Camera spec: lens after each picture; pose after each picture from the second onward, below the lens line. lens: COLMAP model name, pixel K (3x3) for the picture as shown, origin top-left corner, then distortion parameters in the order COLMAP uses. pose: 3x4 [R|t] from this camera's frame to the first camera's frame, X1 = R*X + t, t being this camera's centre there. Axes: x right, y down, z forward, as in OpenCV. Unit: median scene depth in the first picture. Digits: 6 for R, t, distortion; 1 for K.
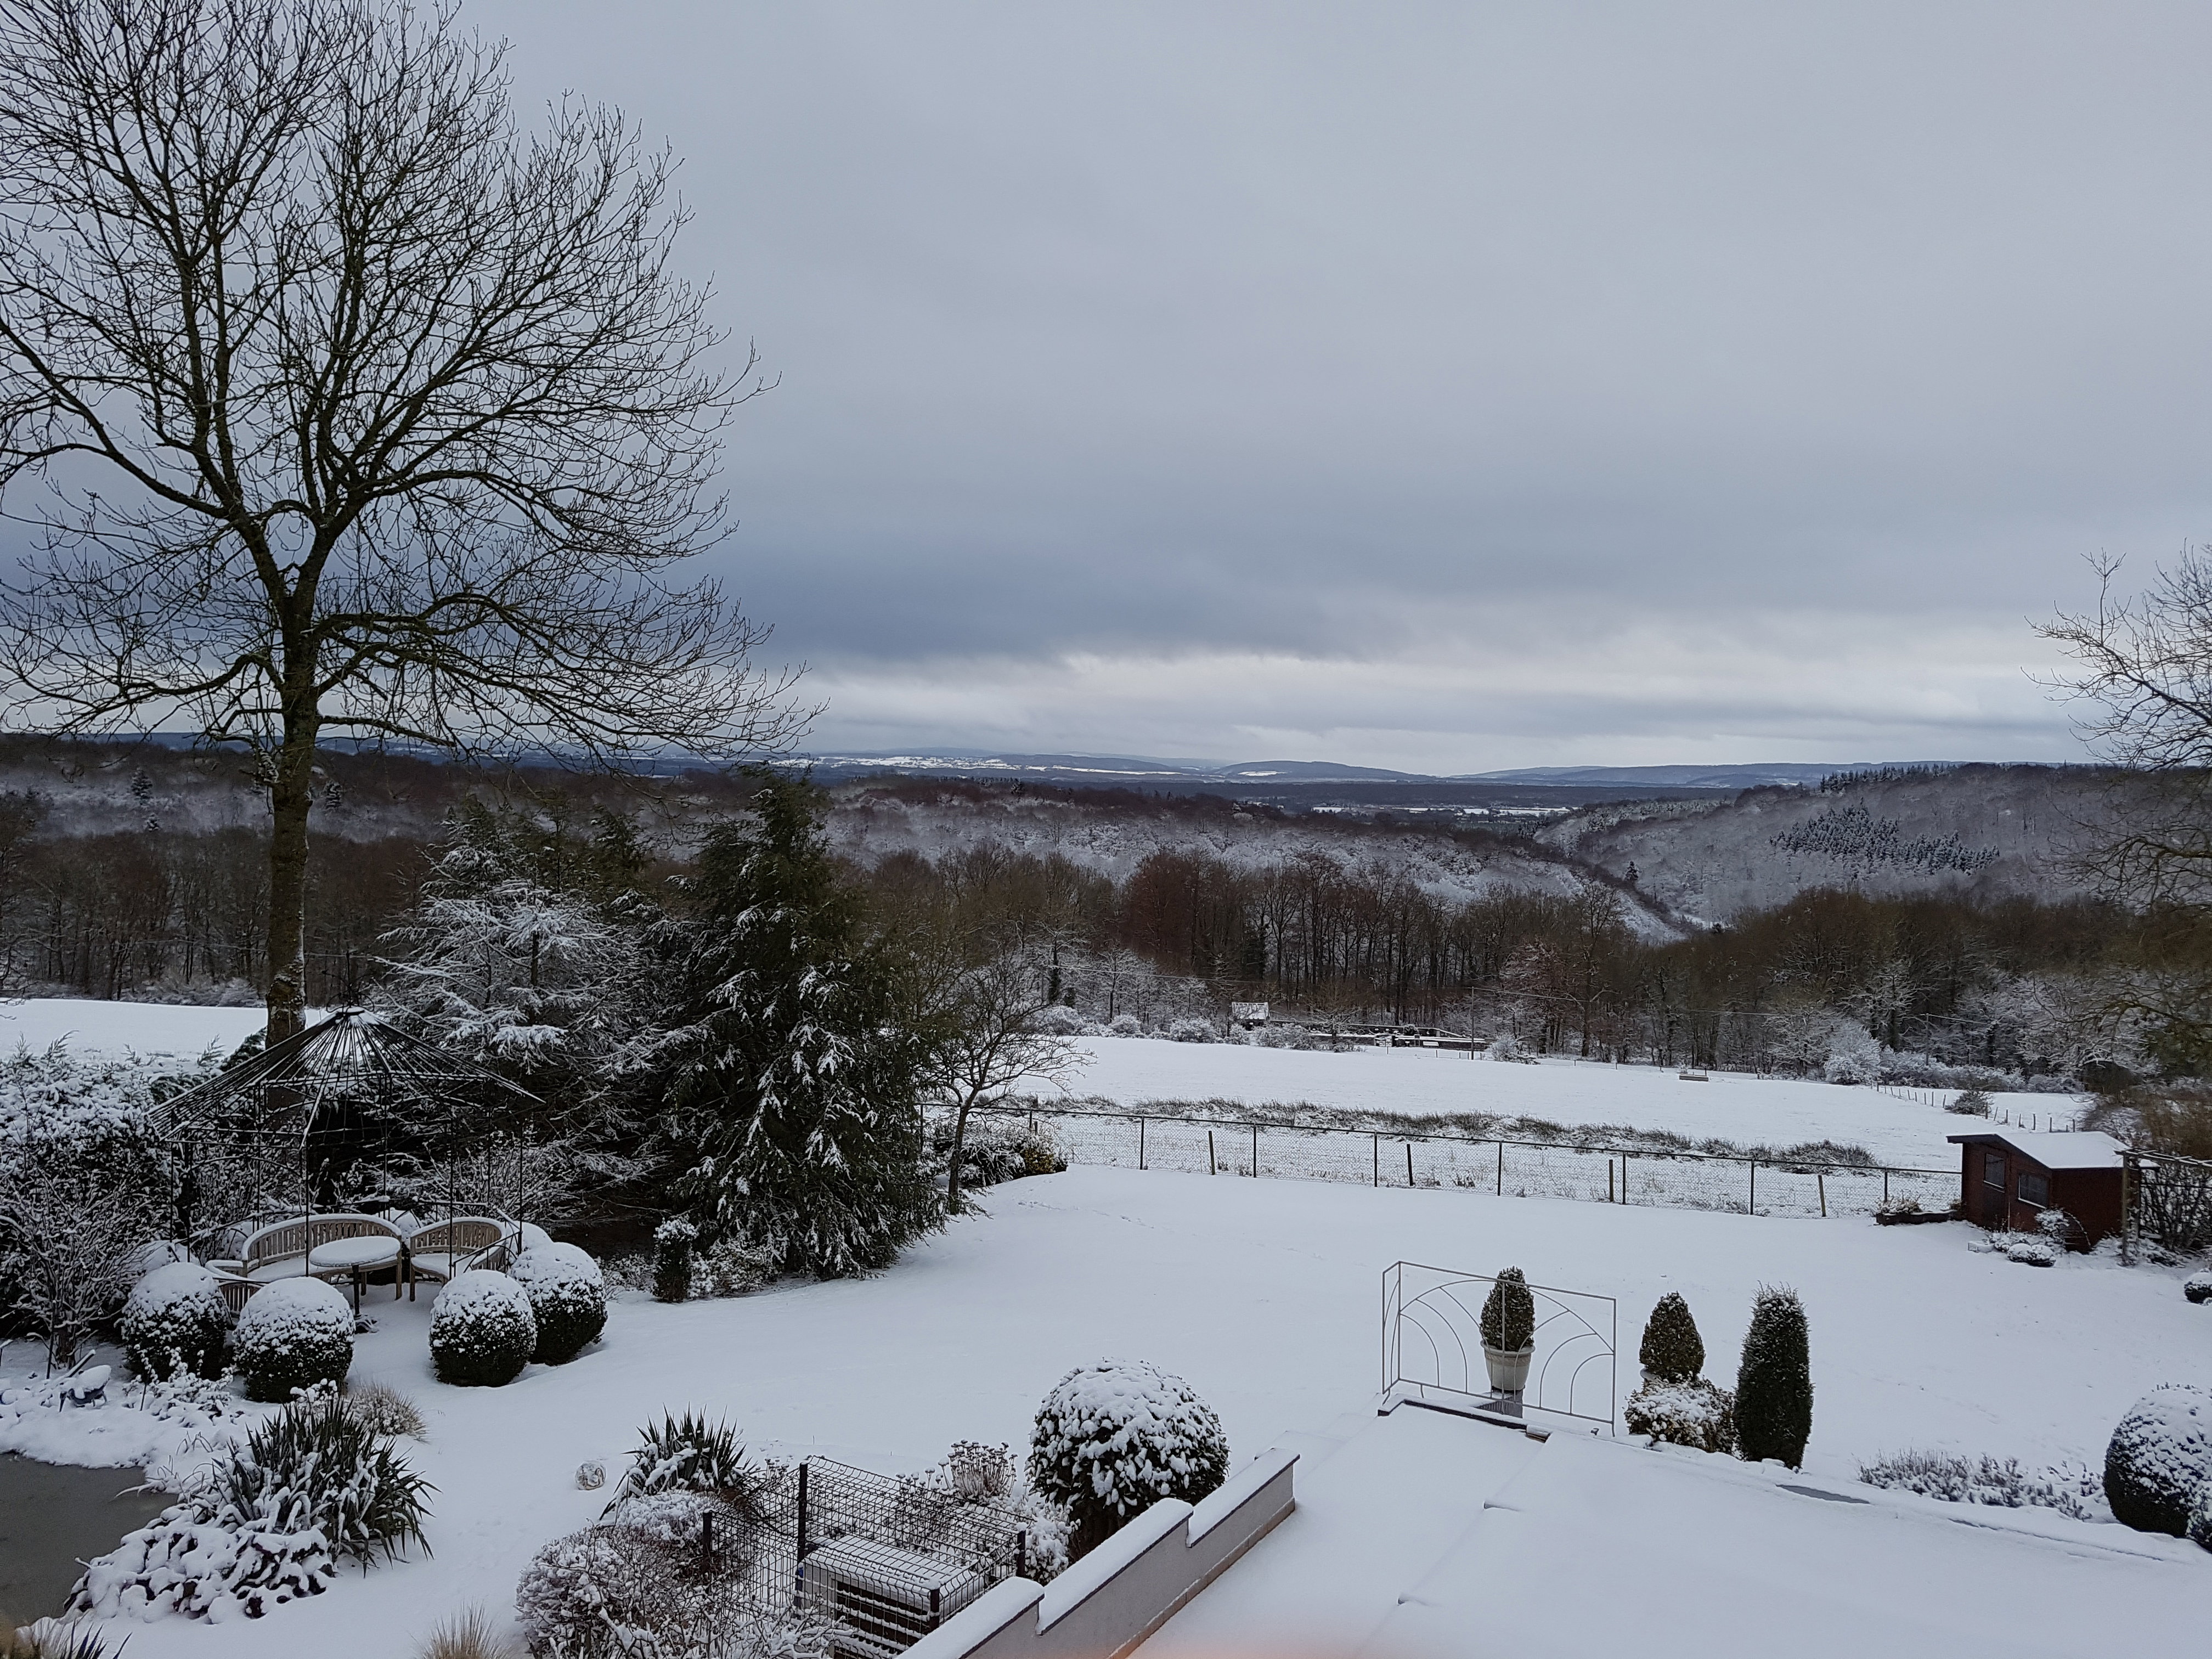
lens RADIAL K [[1669.6, 0, 1186.3], [0, 1669.6, 765.4], [0, 0, 1]] dist [0.207413, -0.373097]
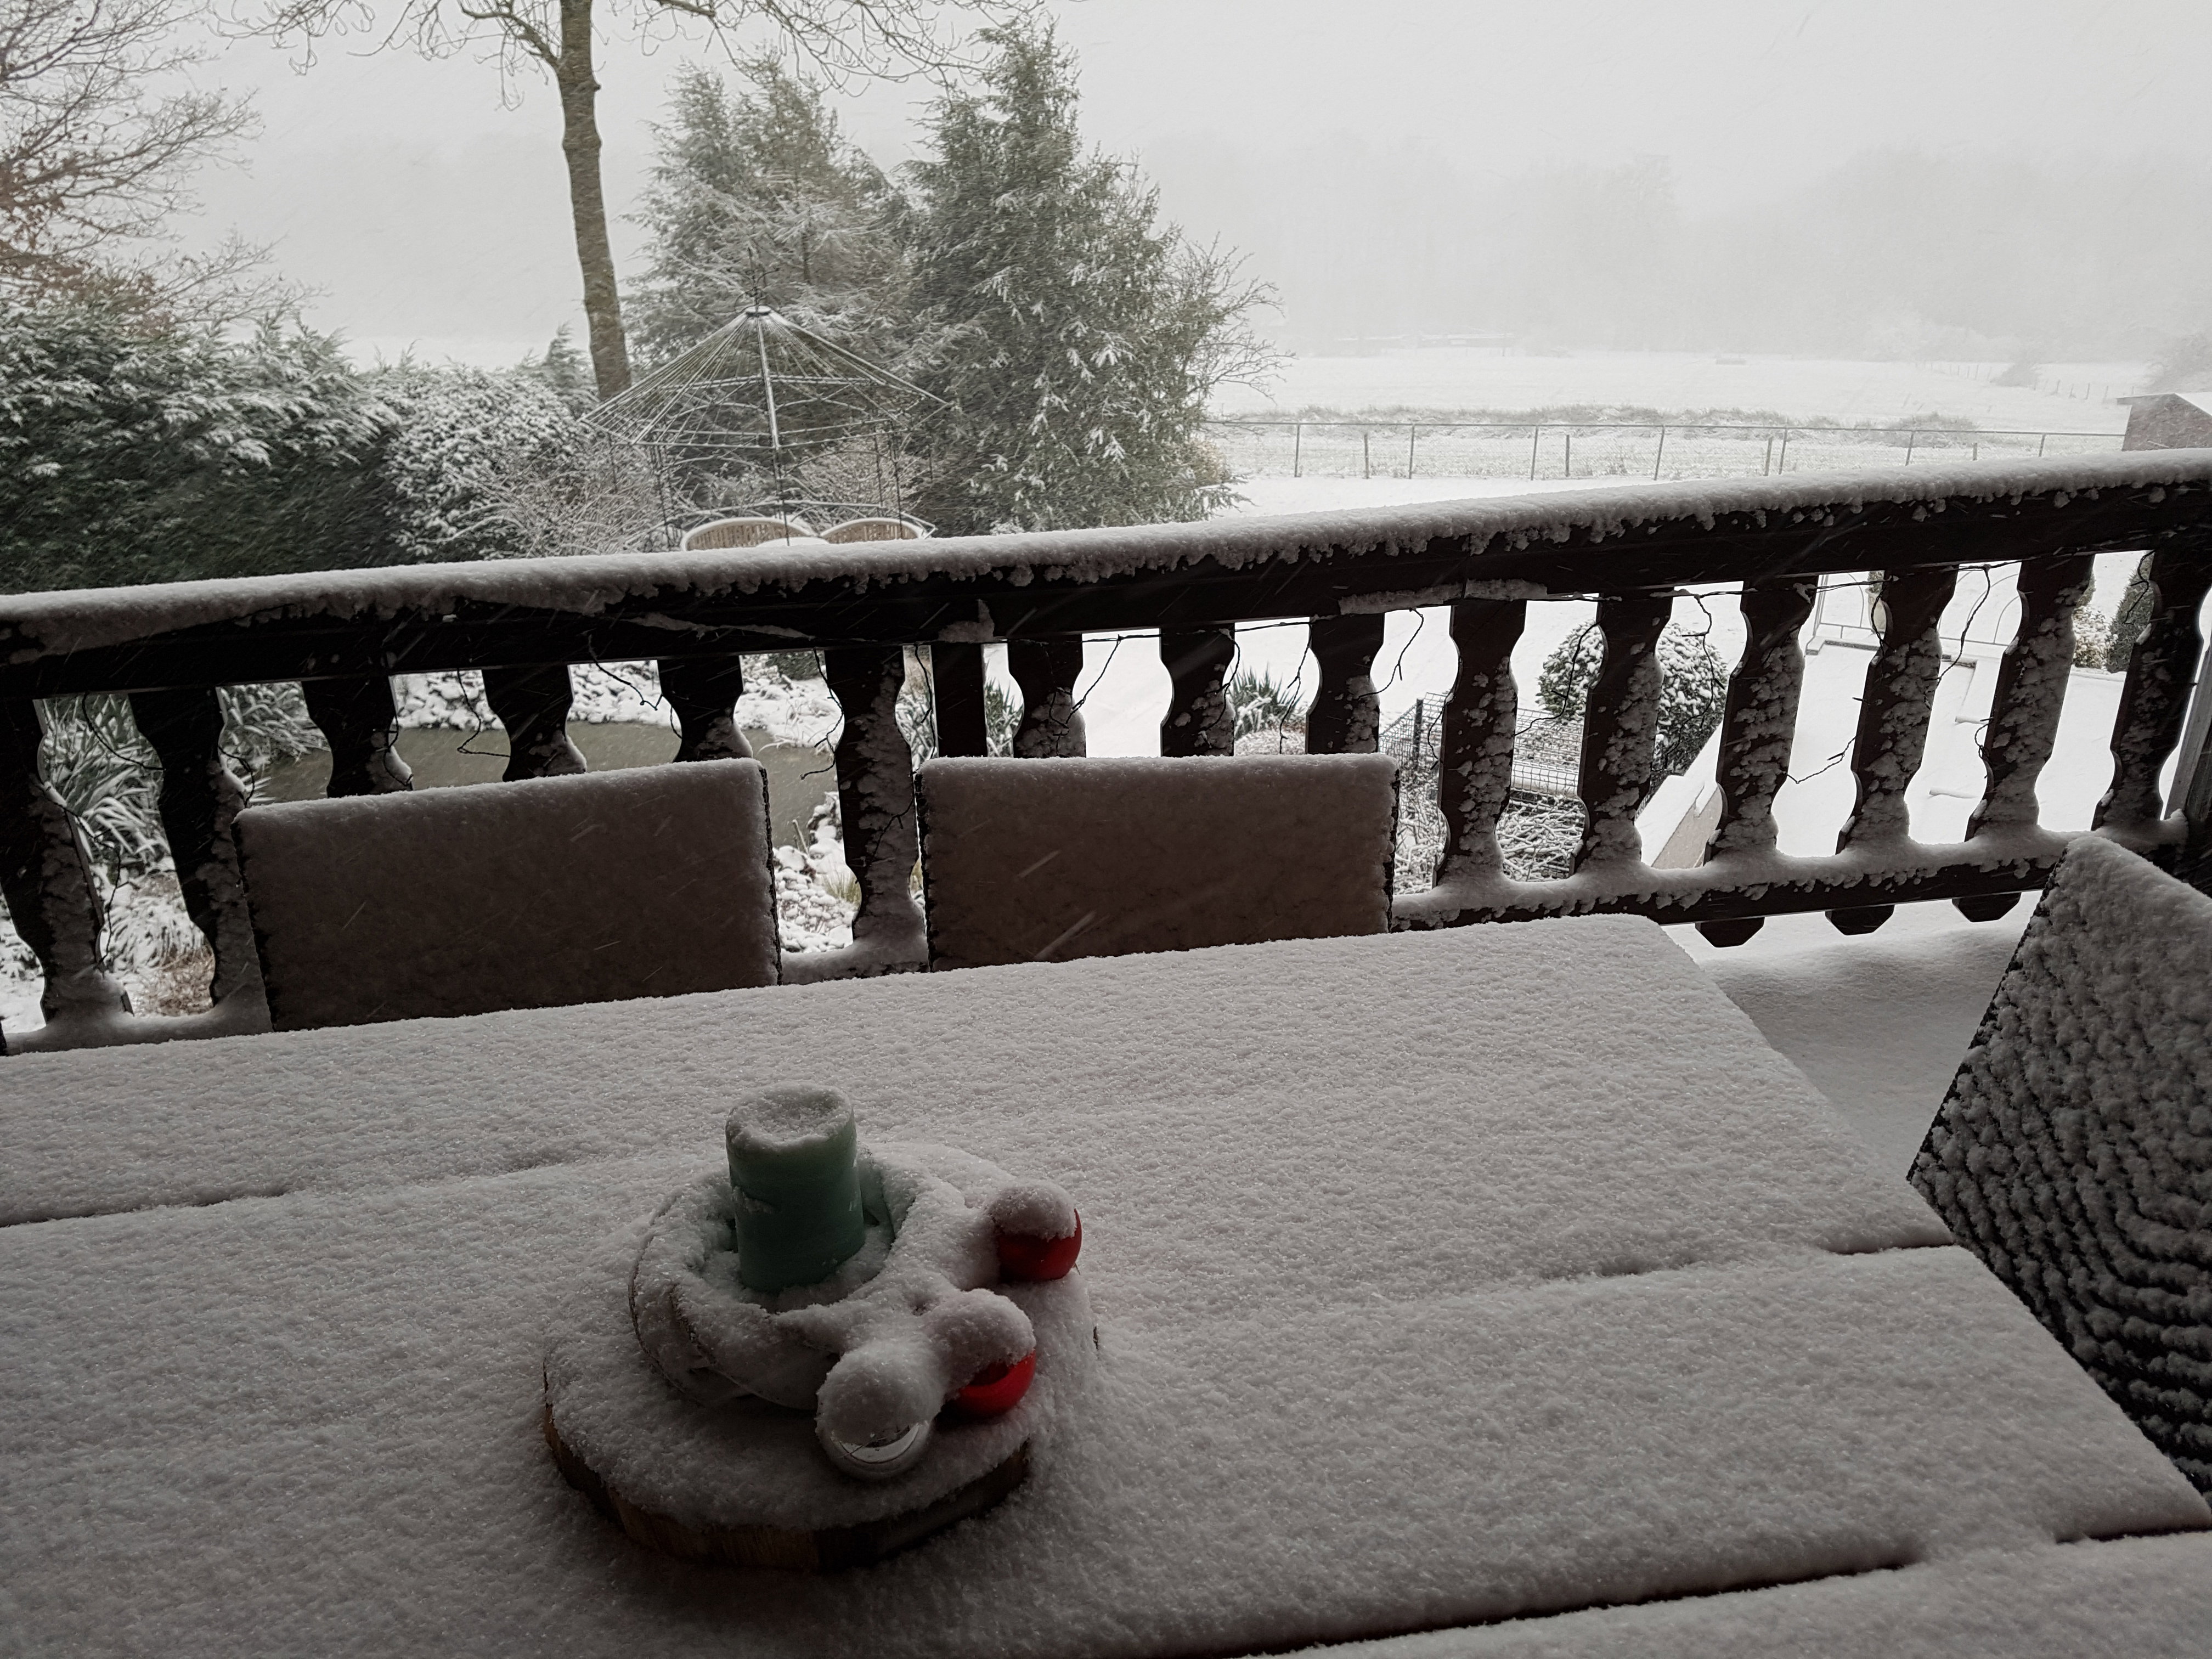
lens RADIAL K [[1689.1, 0, 1106.0], [0, 1689.1, 829.5], [0, 0, 1]] dist [0.015807, 0.001159]
pose [[0.998482, -0.025264, -0.048934, -0.166579], [0.043583, 0.905688, 0.421699, 0.008003], [0.033665, -0.423192, 0.905414, -0.012943]]
